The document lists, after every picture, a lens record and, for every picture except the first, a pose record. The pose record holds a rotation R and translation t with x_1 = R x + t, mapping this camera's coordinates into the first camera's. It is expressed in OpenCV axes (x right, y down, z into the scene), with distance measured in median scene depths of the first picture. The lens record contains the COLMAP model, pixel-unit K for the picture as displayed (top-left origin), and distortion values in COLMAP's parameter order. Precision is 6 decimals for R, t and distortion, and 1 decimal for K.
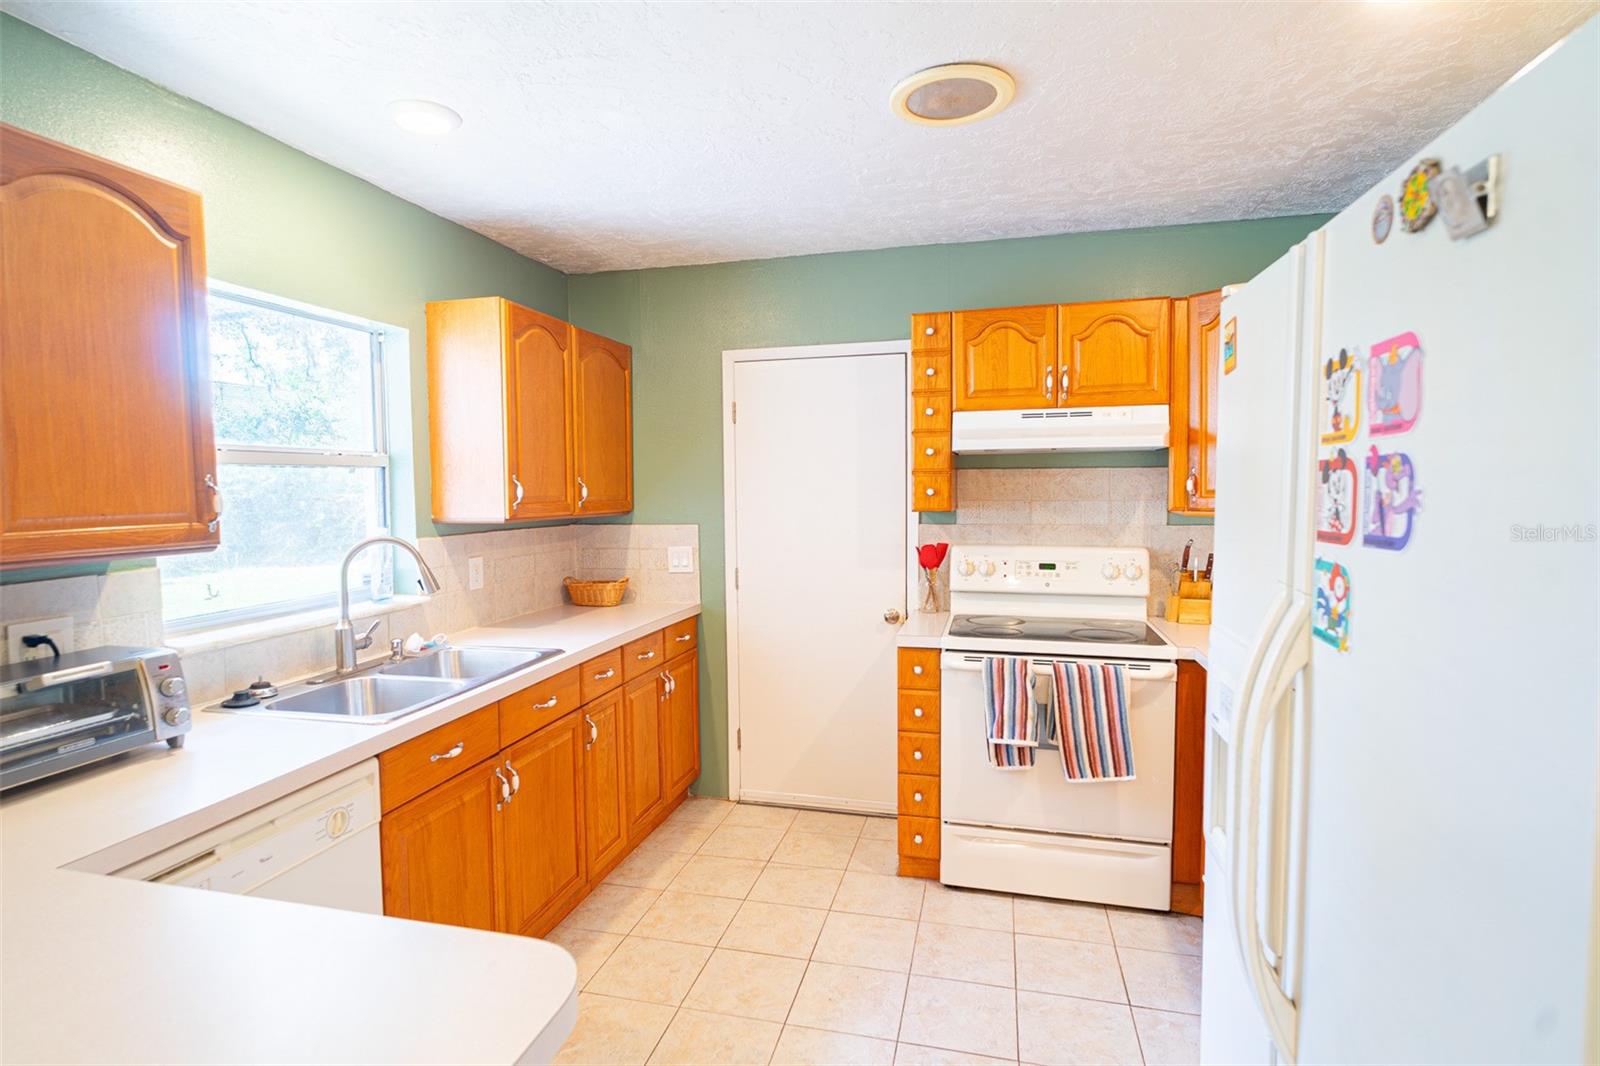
lens RADIAL K [[820.0, 0, 785.7], [0, 820.0, 529.2], [0, 0, 1]] dist [-0.001451, 0.002201]
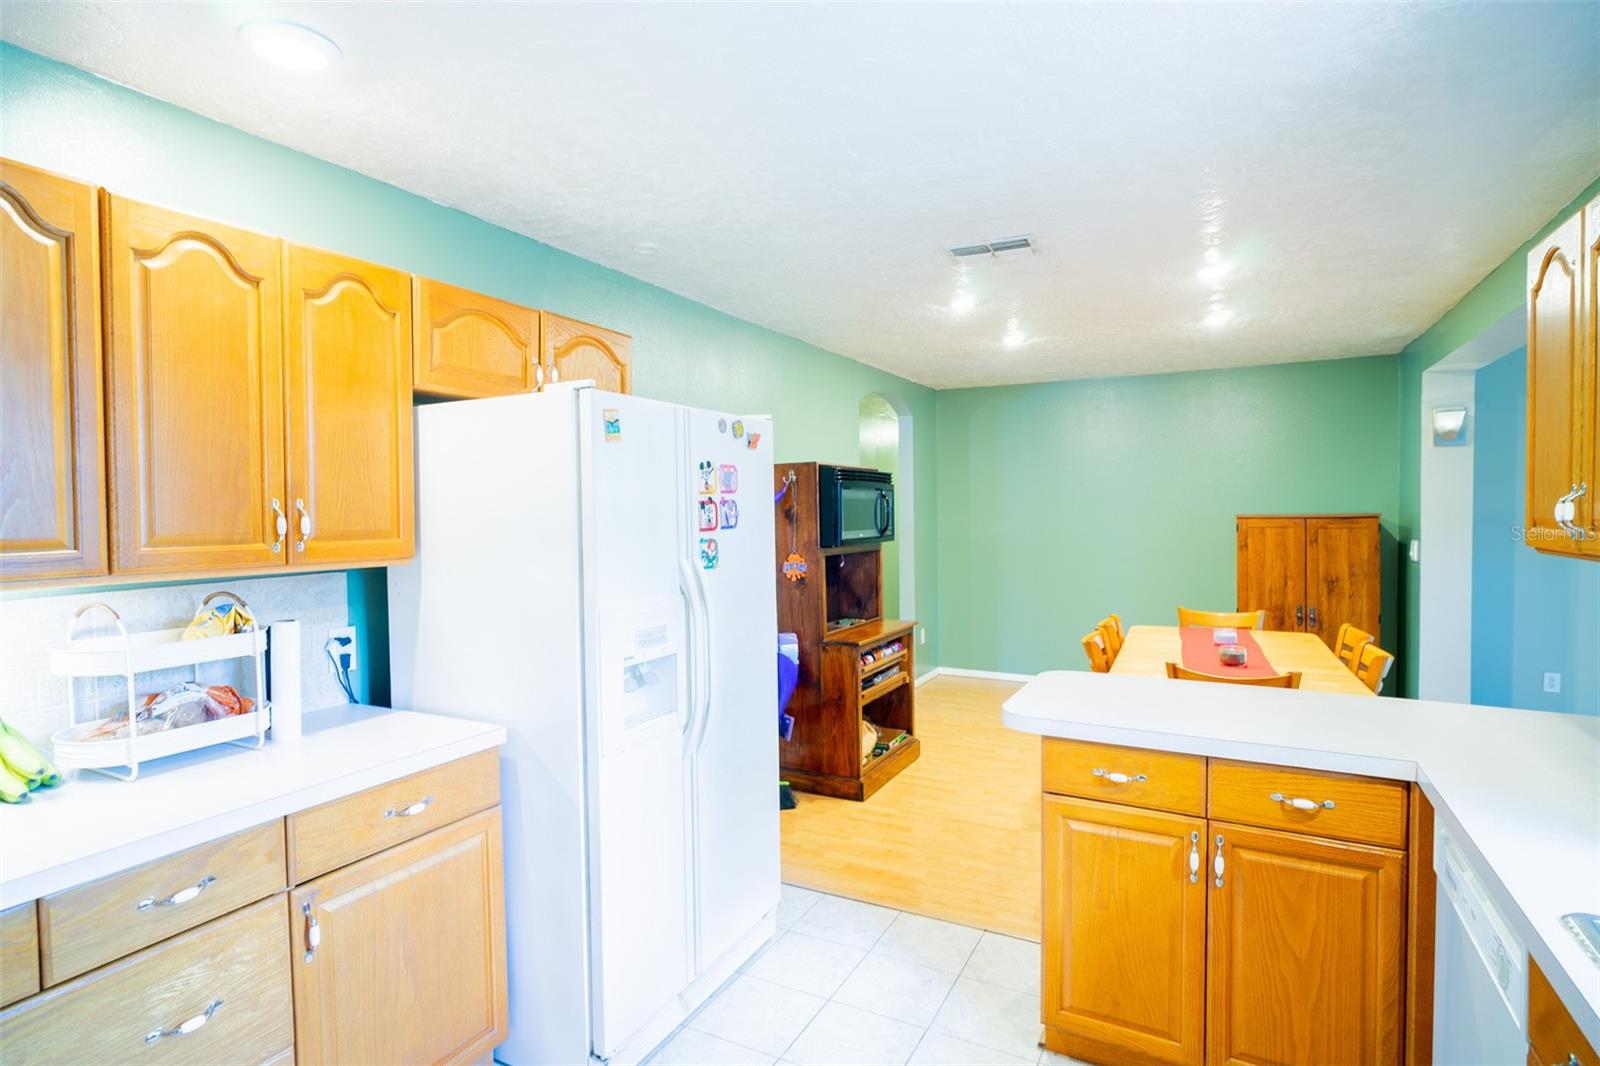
lens RADIAL K [[801.0, 0, 800.0], [0, 801.0, 533.0], [0, 0, 1]] dist [-0.002371, 0.000060]
pose [[-0.970874, 0.014209, 0.239169, -0.077278], [0.036258, 0.995457, 0.088042, -0.059923], [-0.236831, 0.094150, -0.966978, 1.045073]]
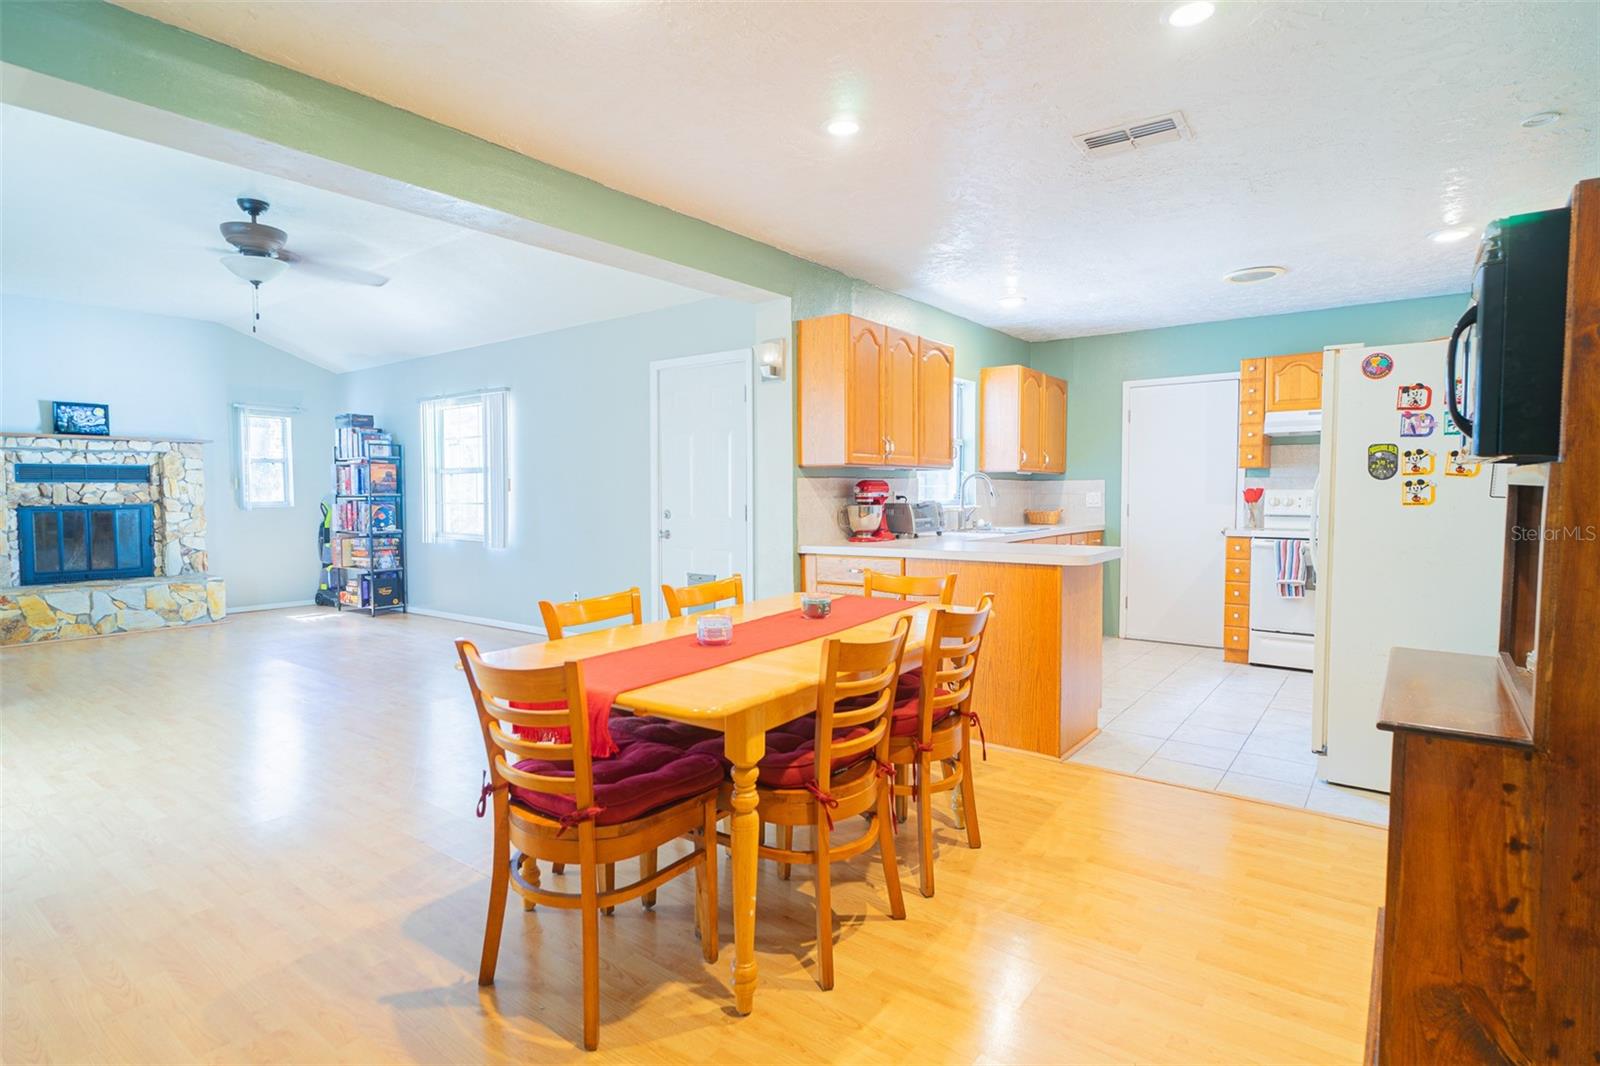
lens RADIAL K [[820.0, 0, 785.7], [0, 820.0, 529.2], [0, 0, 1]] dist [-0.001451, 0.002201]
pose [[0.922108, 0.024766, -0.386139, -0.071722], [-0.027623, 0.999617, -0.001853, 0.157341], [0.385945, 0.012375, 0.922439, -1.147169]]
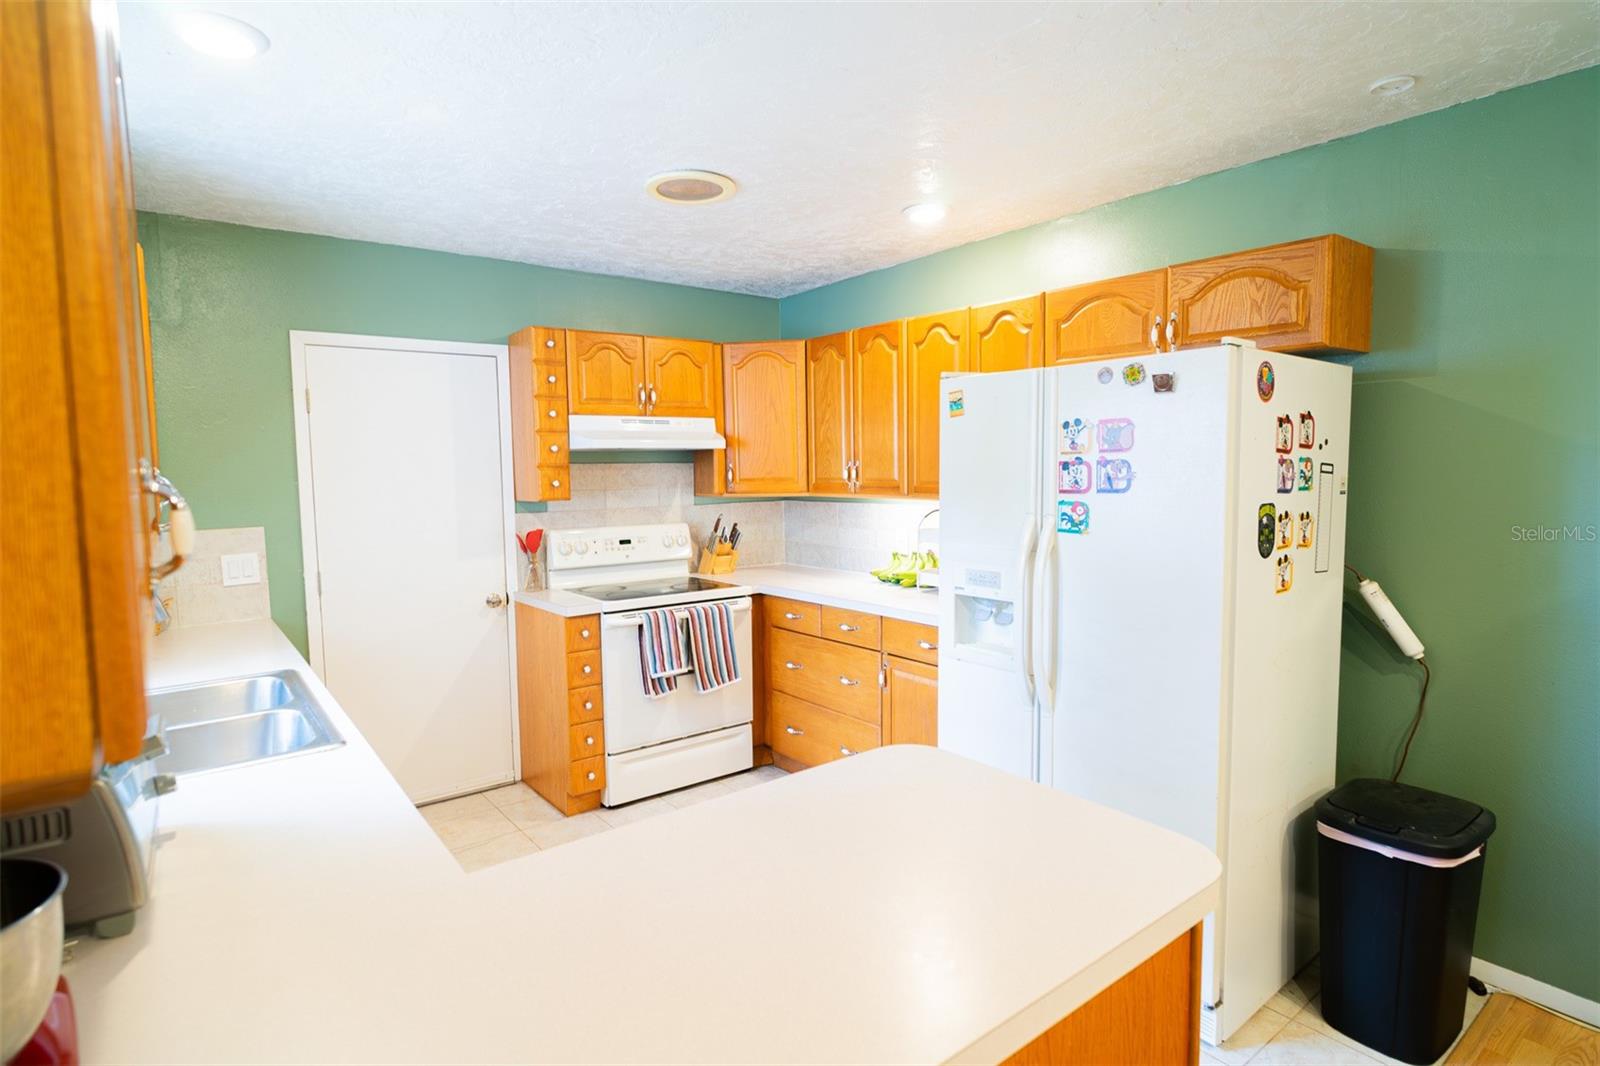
lens RADIAL K [[820.0, 0, 785.7], [0, 820.0, 529.2], [0, 0, 1]] dist [-0.001451, 0.002201]
pose [[0.616662, -0.059568, 0.784971, -0.569619], [0.054601, 0.997968, 0.032837, -0.001718], [-0.785332, 0.022611, 0.618662, 0.037876]]
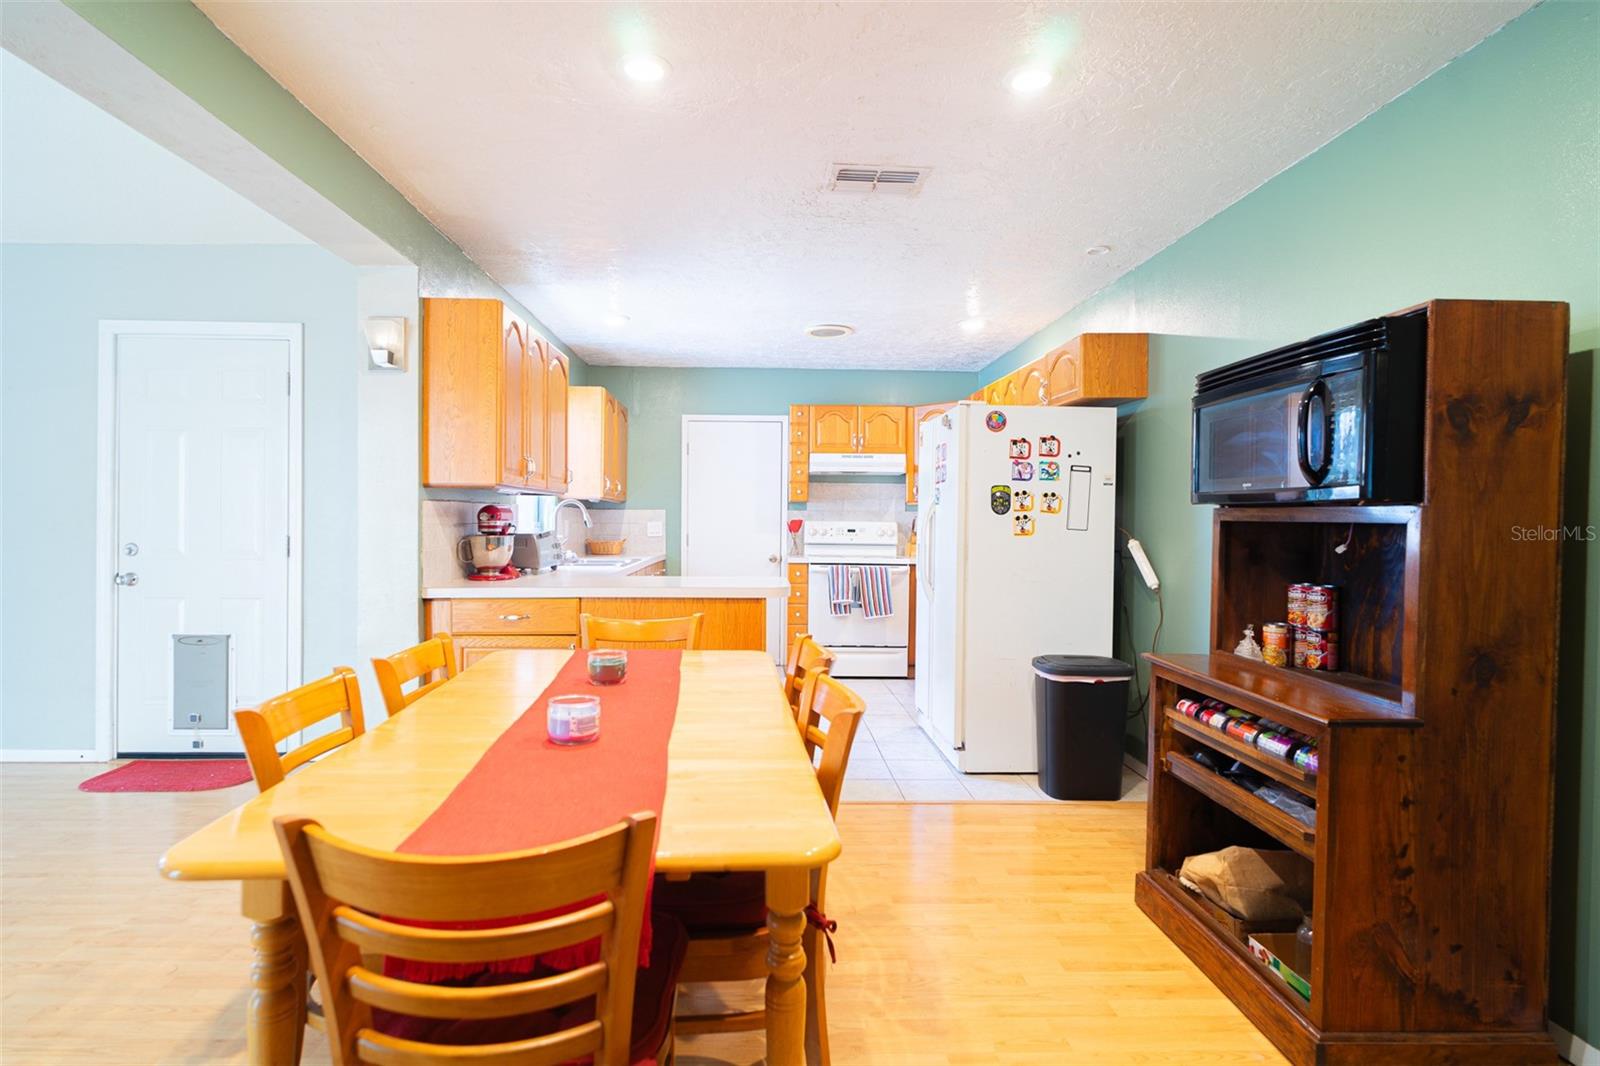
lens RADIAL K [[820.0, 0, 785.7], [0, 820.0, 529.2], [0, 0, 1]] dist [-0.001451, 0.002201]
pose [[0.957386, 0.014719, 0.288437, -0.474059], [-0.001238, 0.998900, -0.046865, 0.153734], [-0.288810, 0.044511, 0.956351, -1.005295]]
